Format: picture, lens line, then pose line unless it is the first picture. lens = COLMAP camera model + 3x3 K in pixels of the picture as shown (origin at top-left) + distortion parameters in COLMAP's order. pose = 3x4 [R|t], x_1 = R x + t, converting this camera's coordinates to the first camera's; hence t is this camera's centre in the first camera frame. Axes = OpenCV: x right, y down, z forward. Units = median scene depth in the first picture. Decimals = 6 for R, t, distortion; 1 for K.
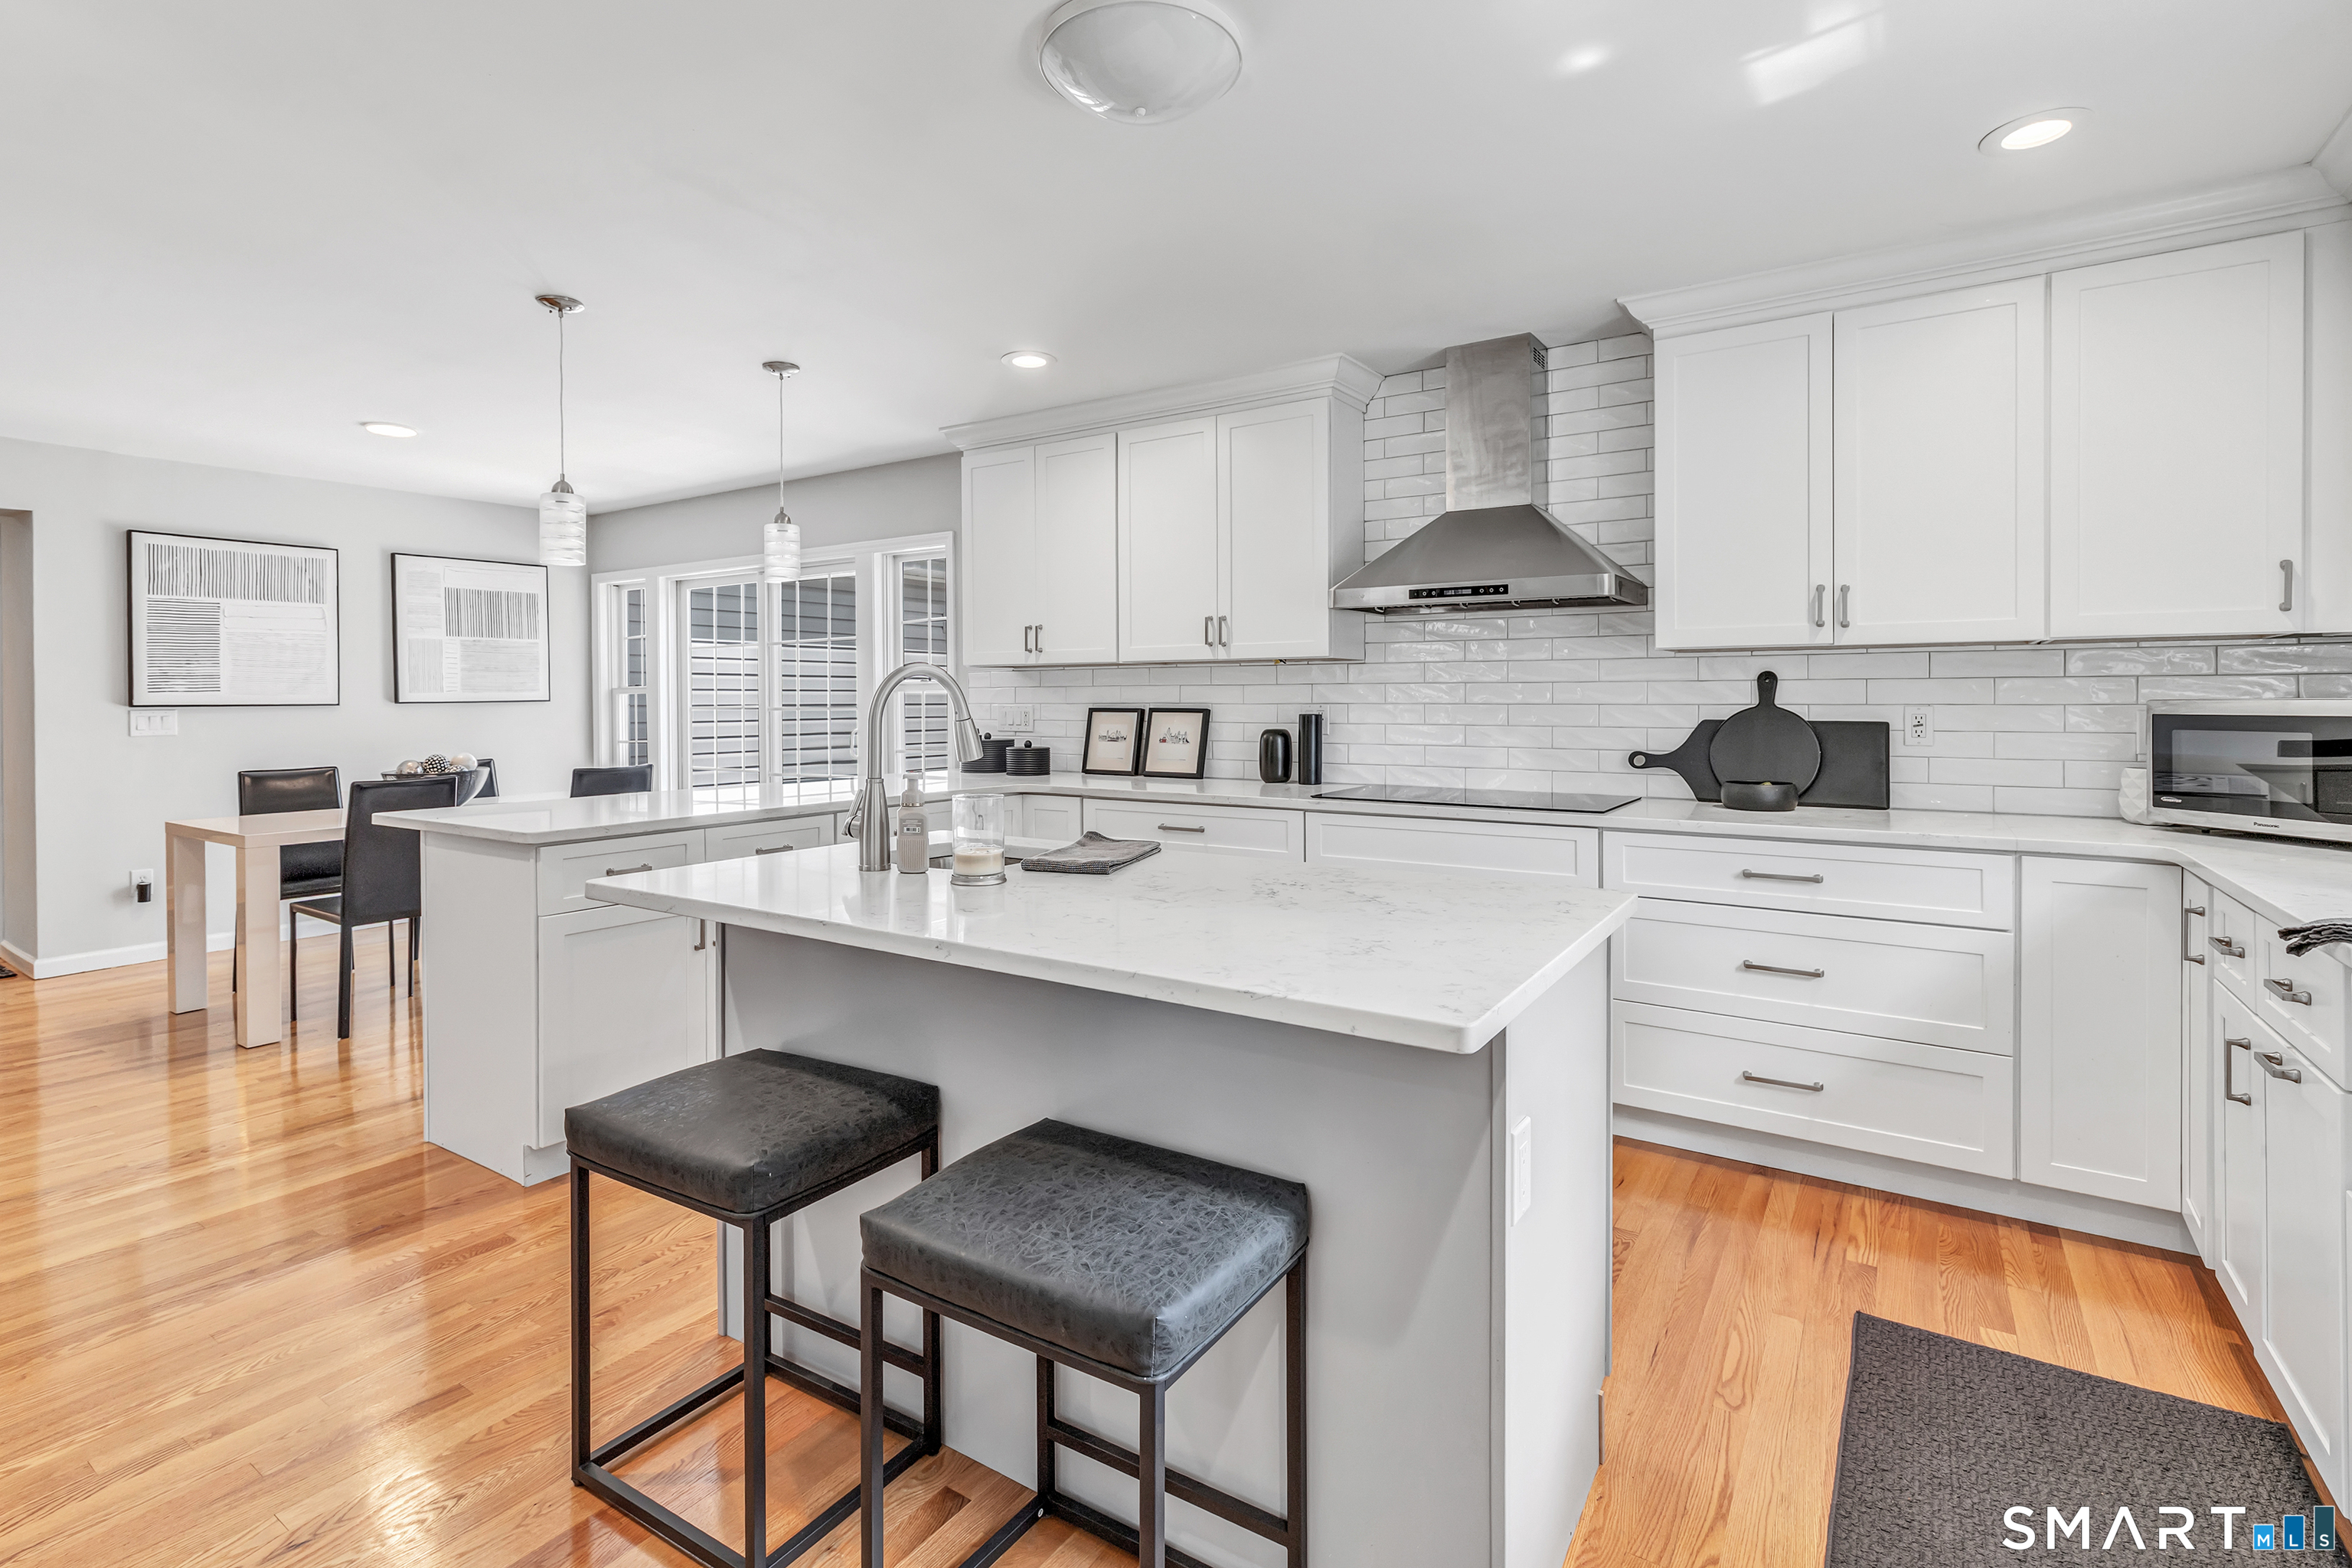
lens RADIAL K [[1115.7, 0, 1162.8], [0, 1115.7, 699.9], [0, 0, 1]] dist [-0.000431, 0.000214]
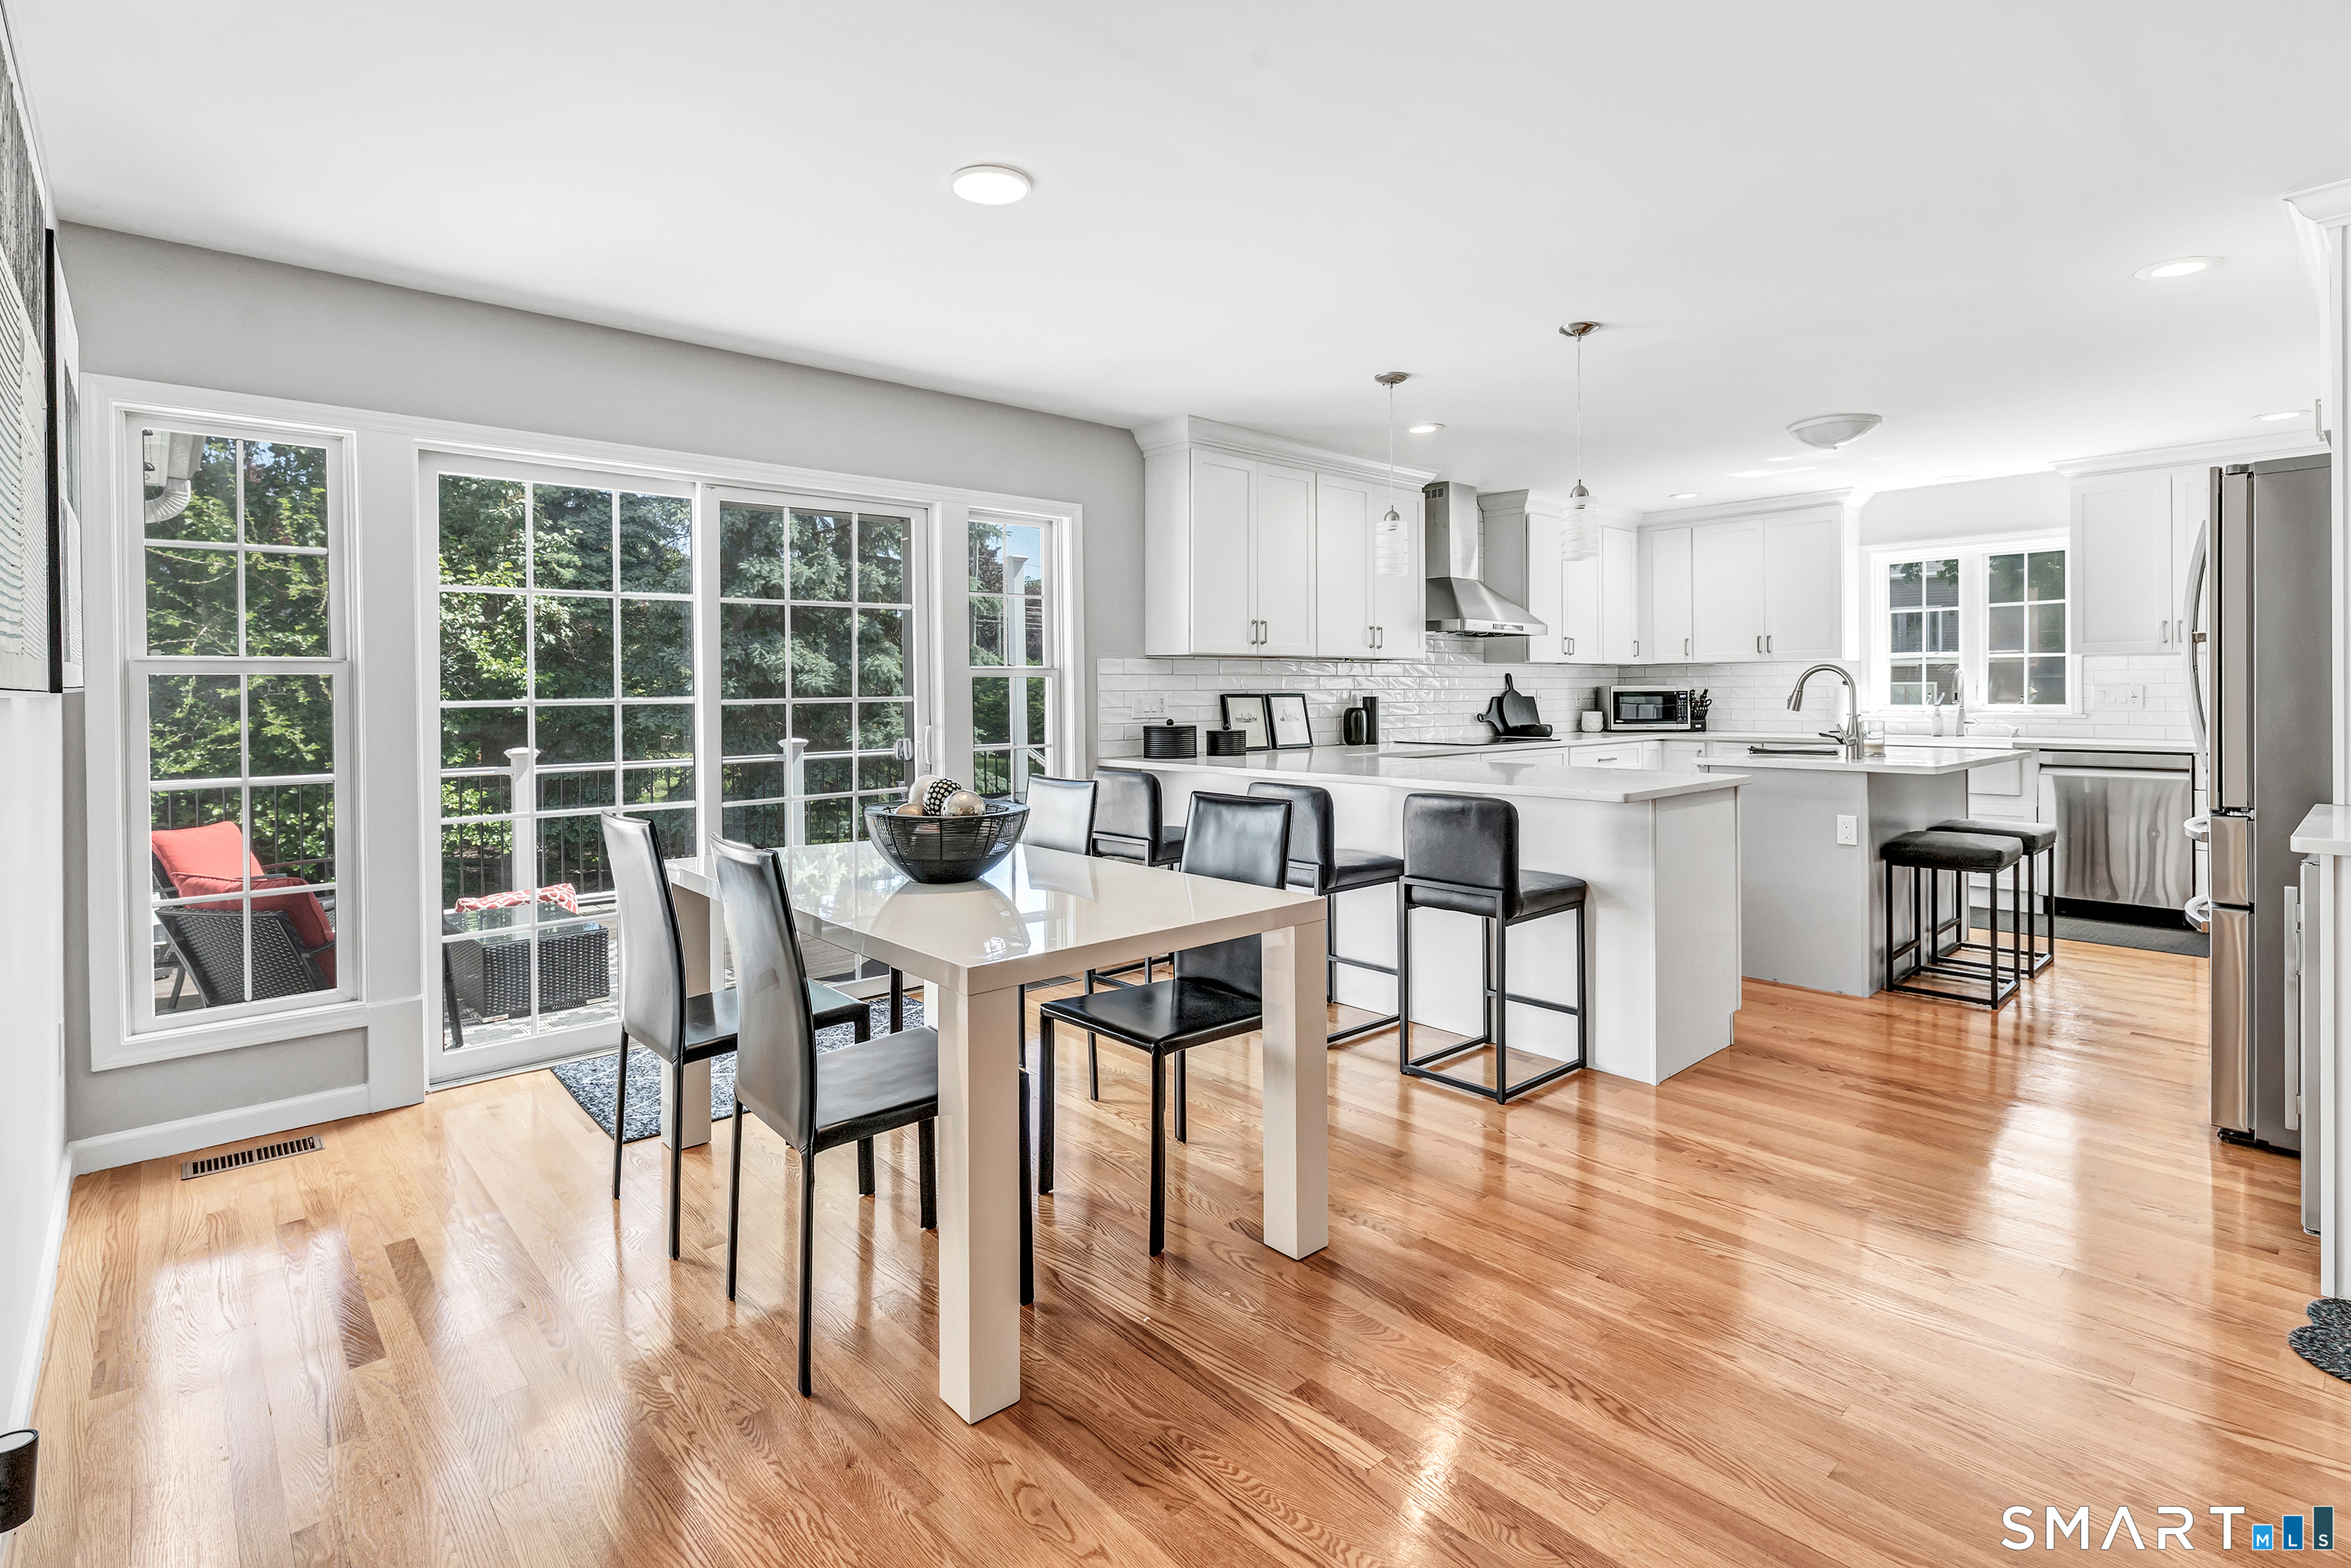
lens RADIAL K [[1153.0, 0, 1181.2], [0, 1153.0, 685.1], [0, 0, 1]] dist [0.002901, 0.001892]
pose [[0.230752, 0.008978, 0.972971, -1.419465], [0.008252, 0.999903, -0.011184, 0.012848], [-0.972978, 0.010609, 0.230656, 0.905635]]
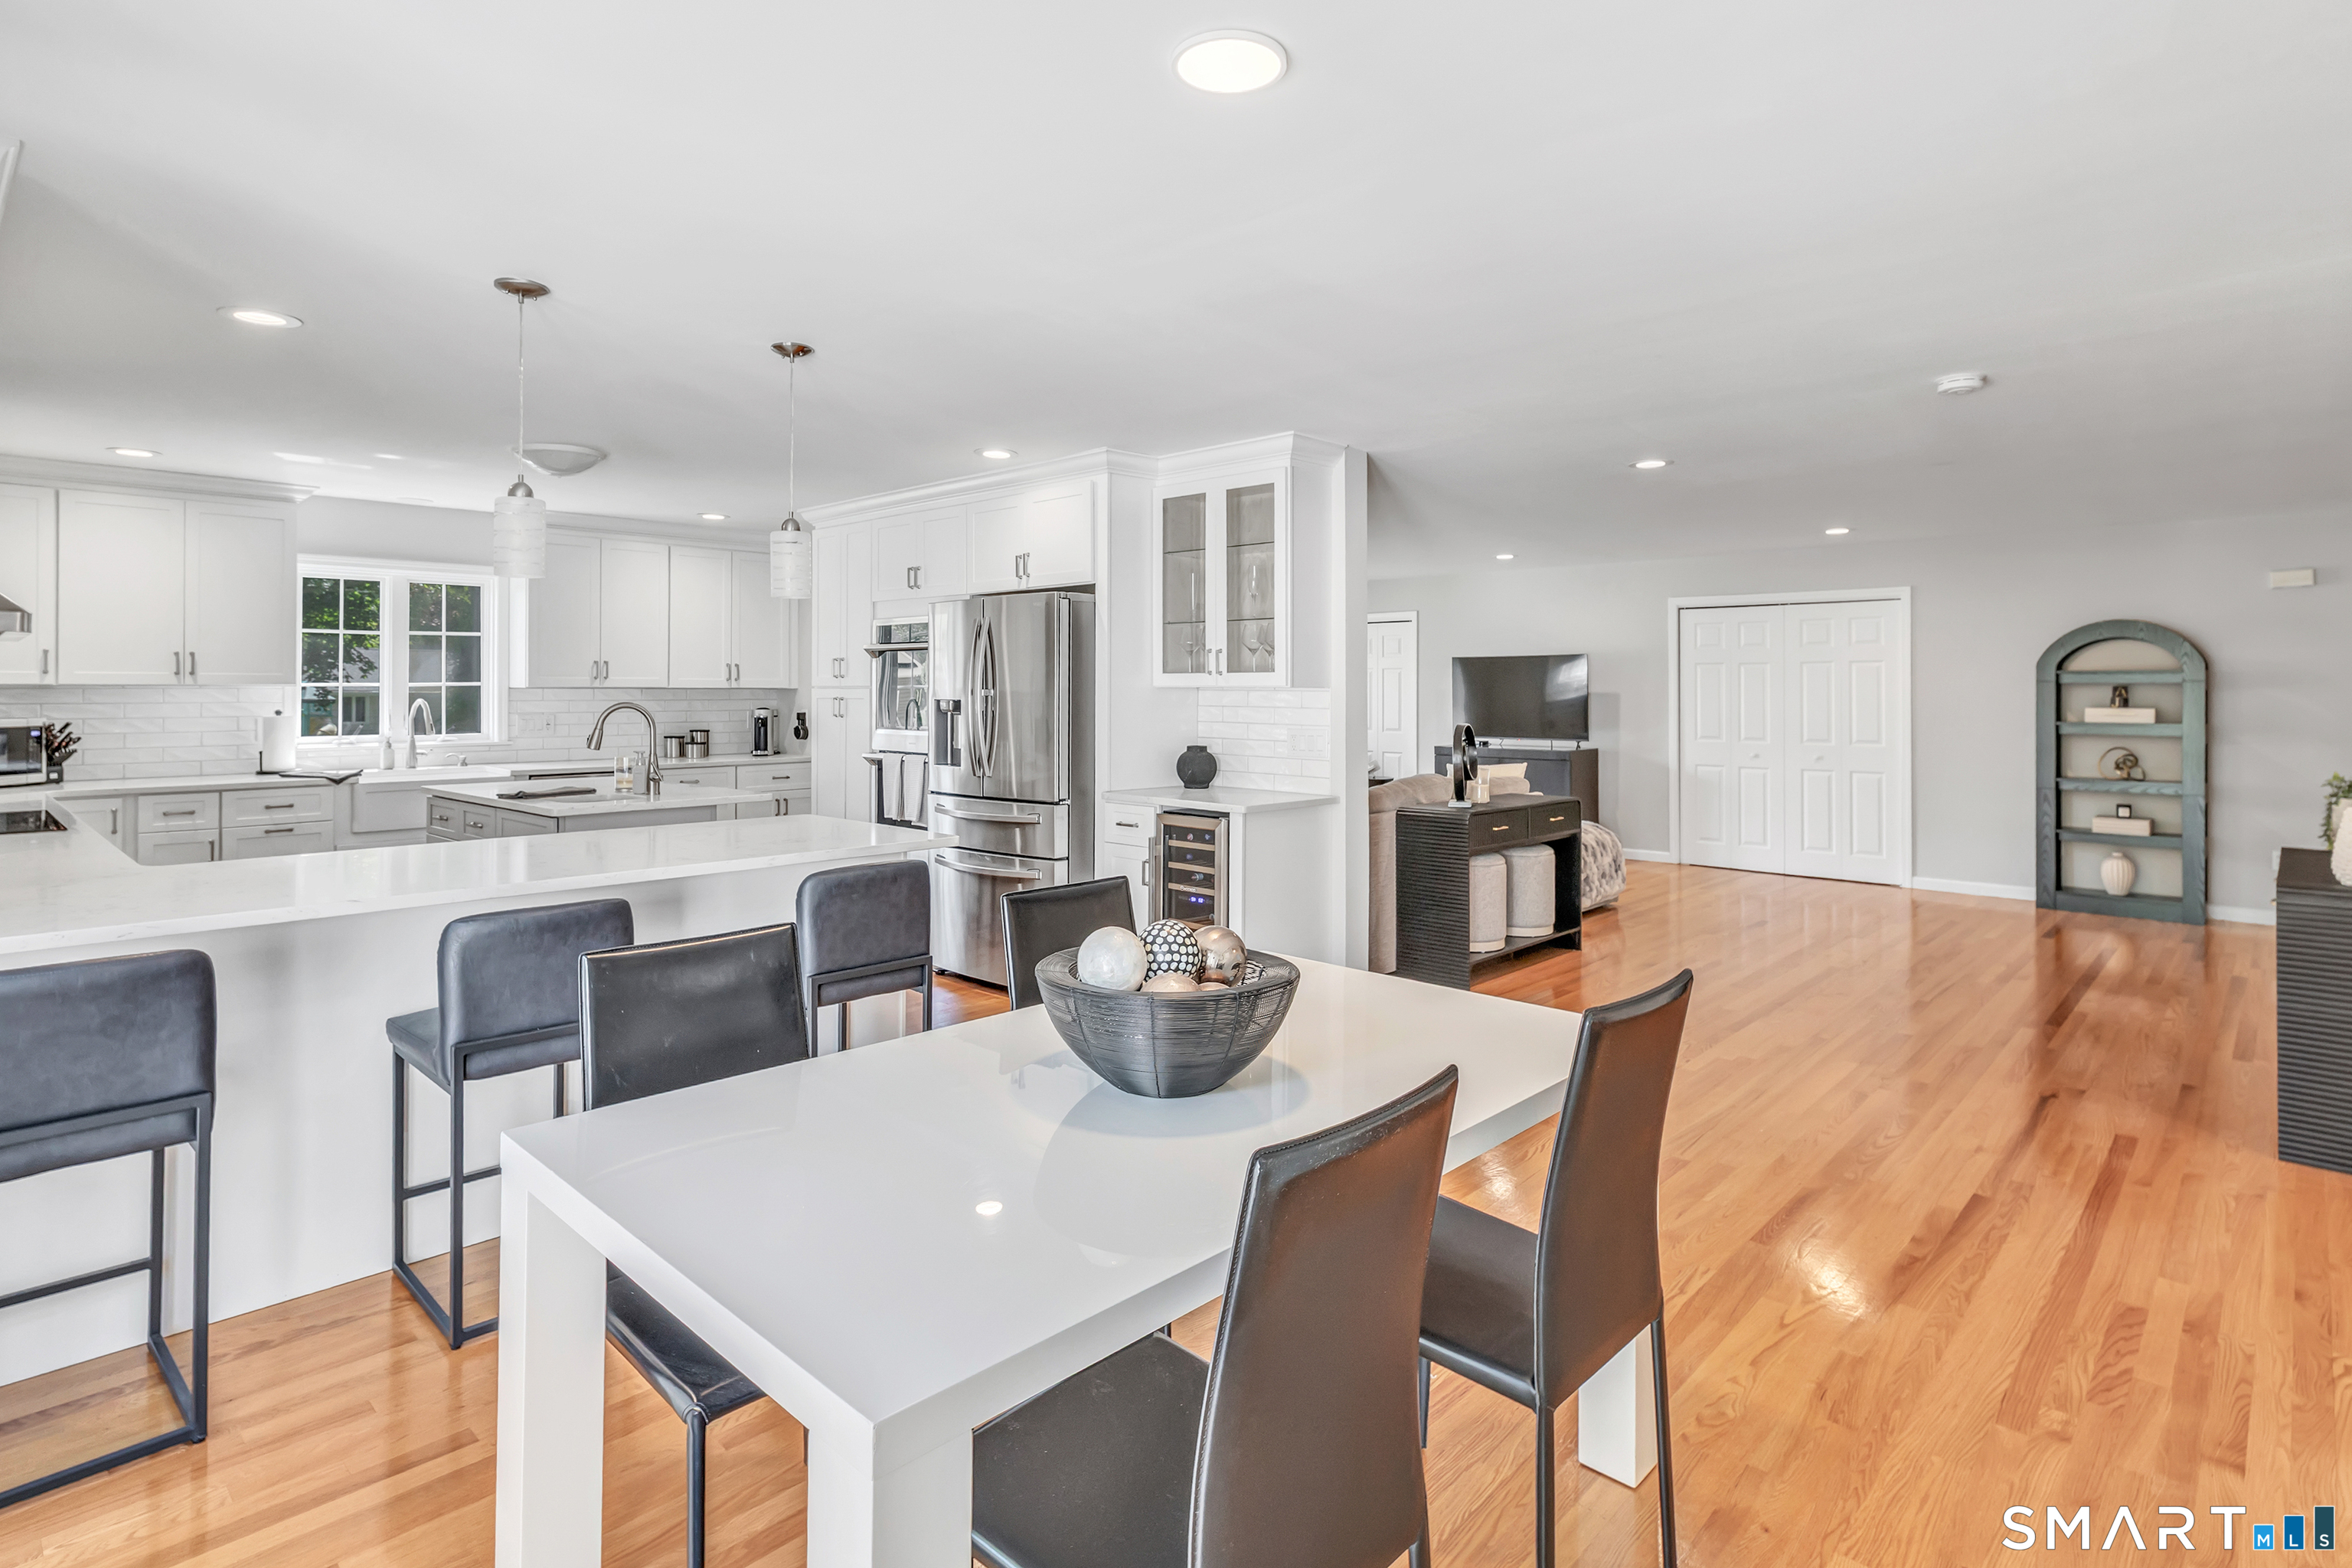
lens RADIAL K [[1153.5, 0, 1166.8], [0, 1153.5, 683.1], [0, 0, 1]] dist [0.002901, 0.001892]
pose [[-0.986235, 0.004224, 0.165295, -0.860487], [0.003343, 0.999979, -0.005611, -0.027970], [-0.165316, -0.004981, -0.986228, 1.610313]]
